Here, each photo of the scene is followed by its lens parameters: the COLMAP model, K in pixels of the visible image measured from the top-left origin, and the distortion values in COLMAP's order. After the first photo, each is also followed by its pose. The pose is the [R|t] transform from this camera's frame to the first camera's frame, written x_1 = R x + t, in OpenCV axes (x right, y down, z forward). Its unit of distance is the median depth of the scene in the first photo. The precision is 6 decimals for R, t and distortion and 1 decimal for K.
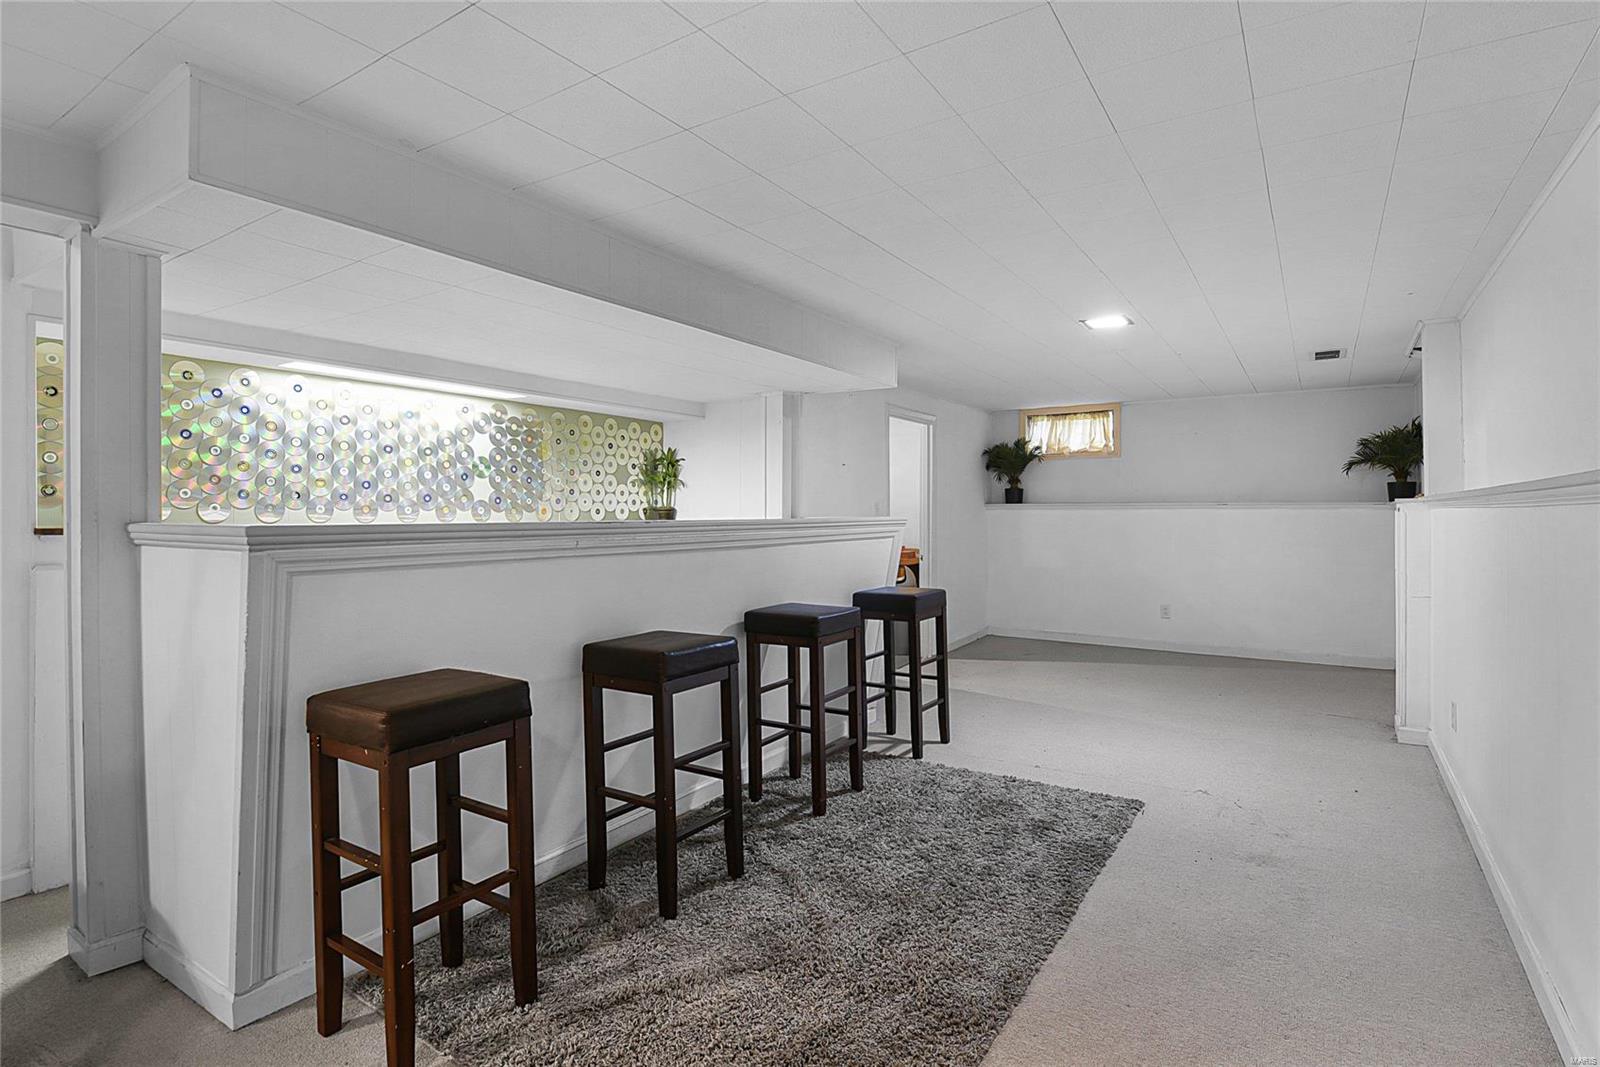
lens RADIAL K [[785.7, 0, 795.9], [0, 785.7, 526.9], [0, 0, 1]] dist [0.001064, -0.000330]
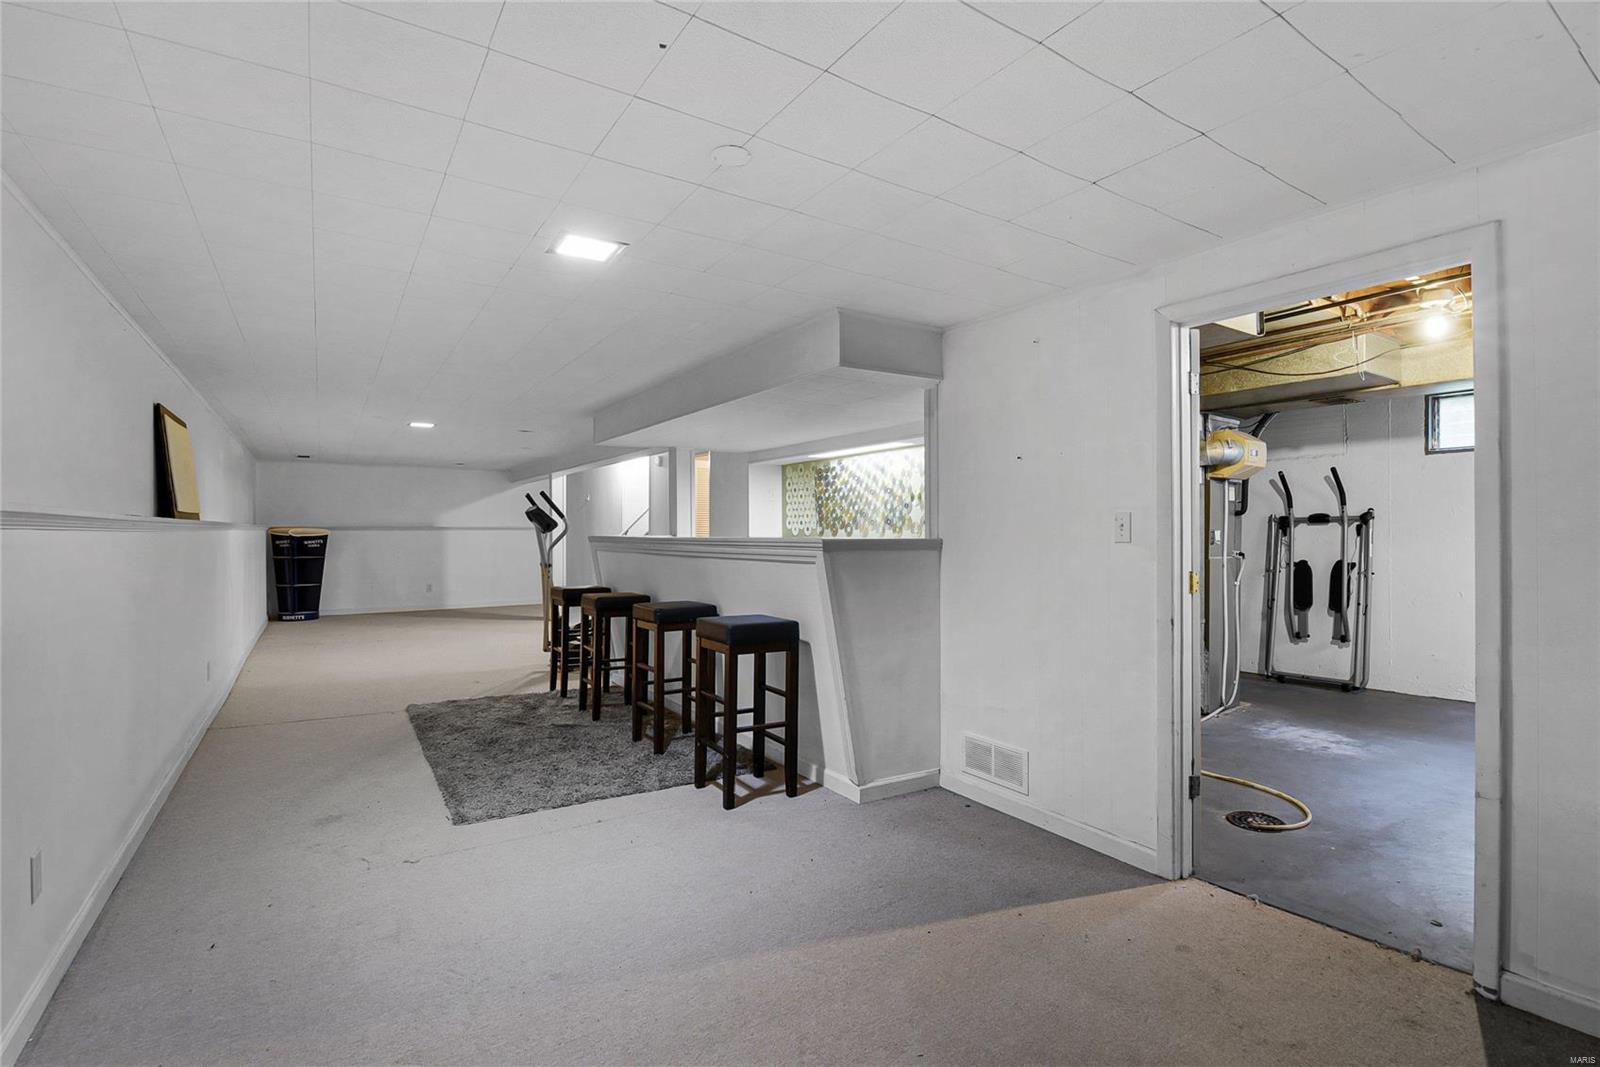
lens RADIAL K [[737.6, 0, 795.8], [0, 737.6, 530.2], [0, 0, 1]] dist [-0.000738, 0.000160]
pose [[-0.398083, 0.000102, -0.917349, 0.956647], [-0.014998, 0.999866, 0.006620, -0.027985], [0.917227, 0.016393, -0.398028, 1.493687]]
